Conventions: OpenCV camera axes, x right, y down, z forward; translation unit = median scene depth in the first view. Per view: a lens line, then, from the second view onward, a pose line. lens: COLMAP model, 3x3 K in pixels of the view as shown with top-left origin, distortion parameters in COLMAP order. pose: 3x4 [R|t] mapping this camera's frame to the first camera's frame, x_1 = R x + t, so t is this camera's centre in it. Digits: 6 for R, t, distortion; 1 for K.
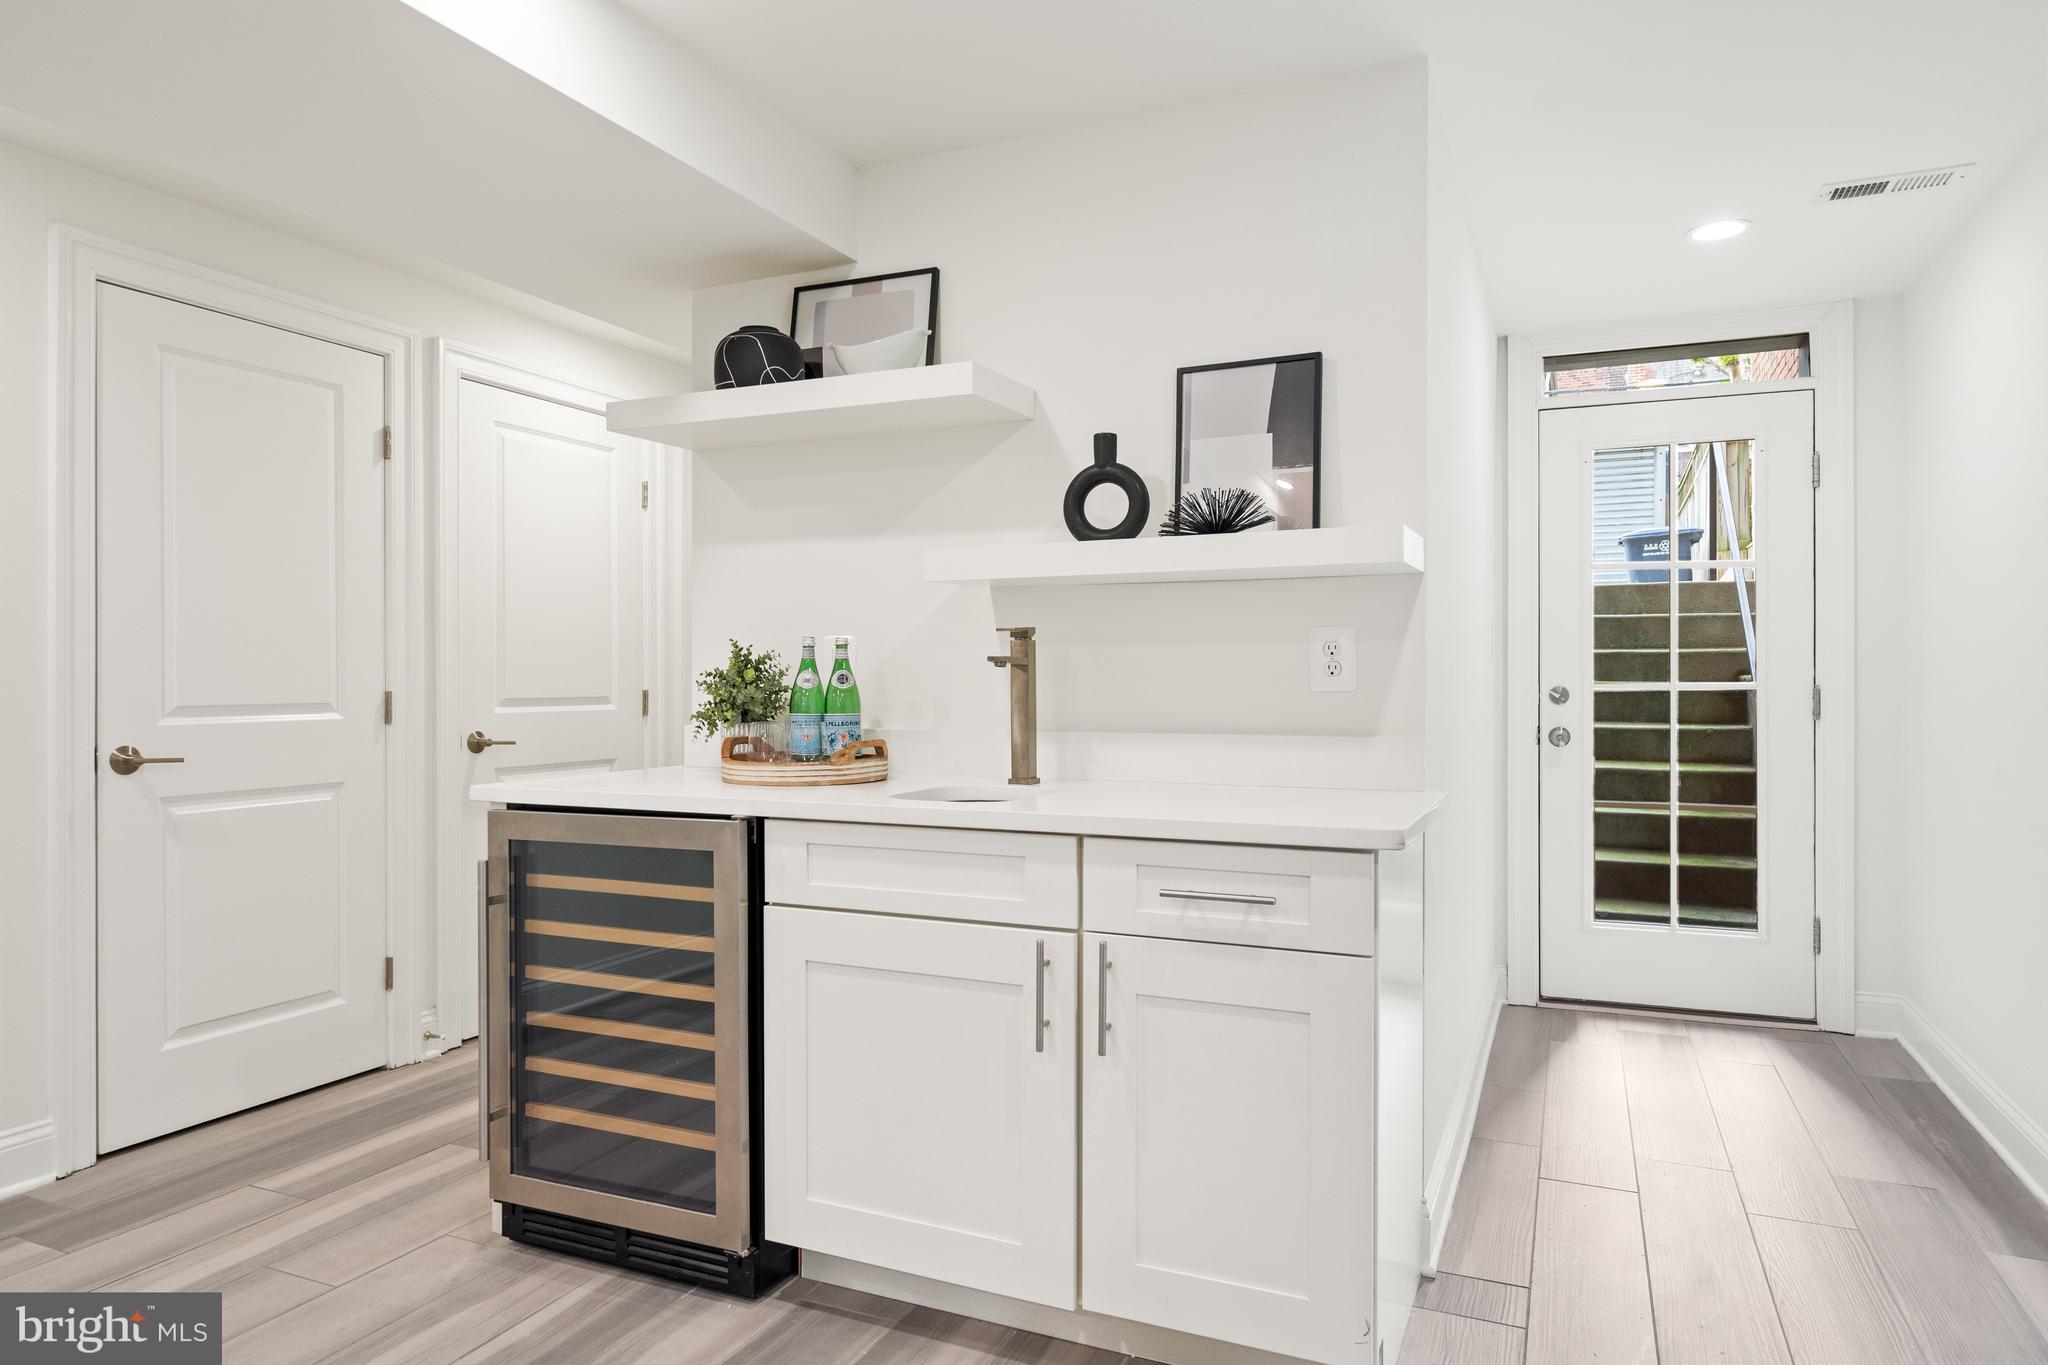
lens RADIAL K [[1307.9, 0, 1014.7], [0, 1307.9, 683.9], [0, 0, 1]] dist [-0.003340, -0.001708]
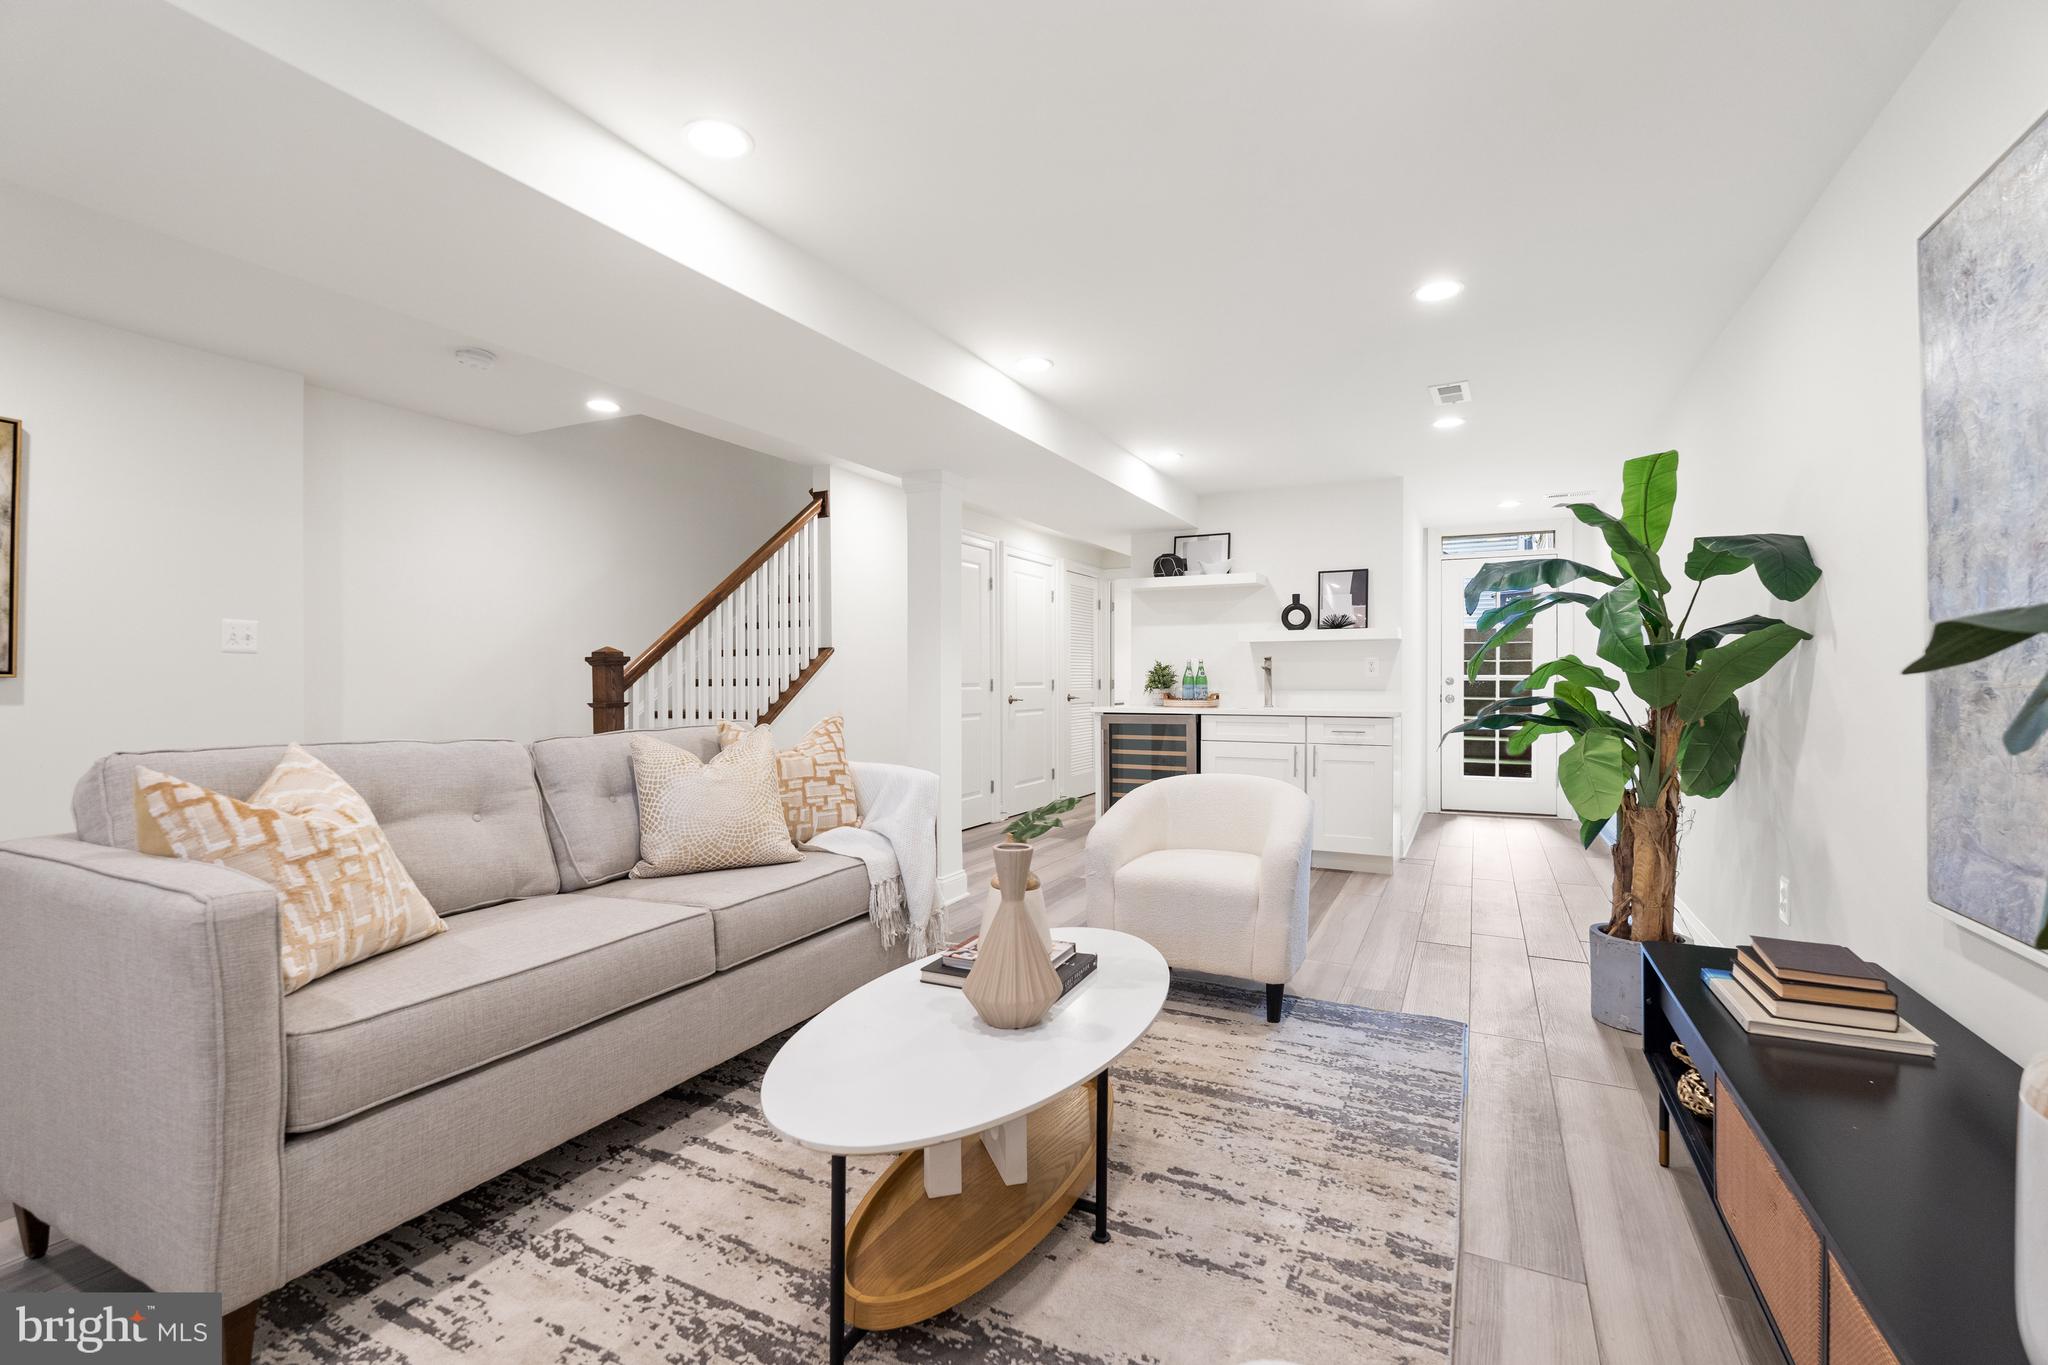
lens RADIAL K [[914.5, 0, 1029.3], [0, 914.5, 687.6], [0, 0, 1]] dist [-0.005933, 0.000330]
pose [[0.998931, 0.000125, -0.046236, -0.457730], [0.000337, 0.999950, 0.009980, 0.008231], [0.046235, -0.009985, 0.998881, -1.184396]]
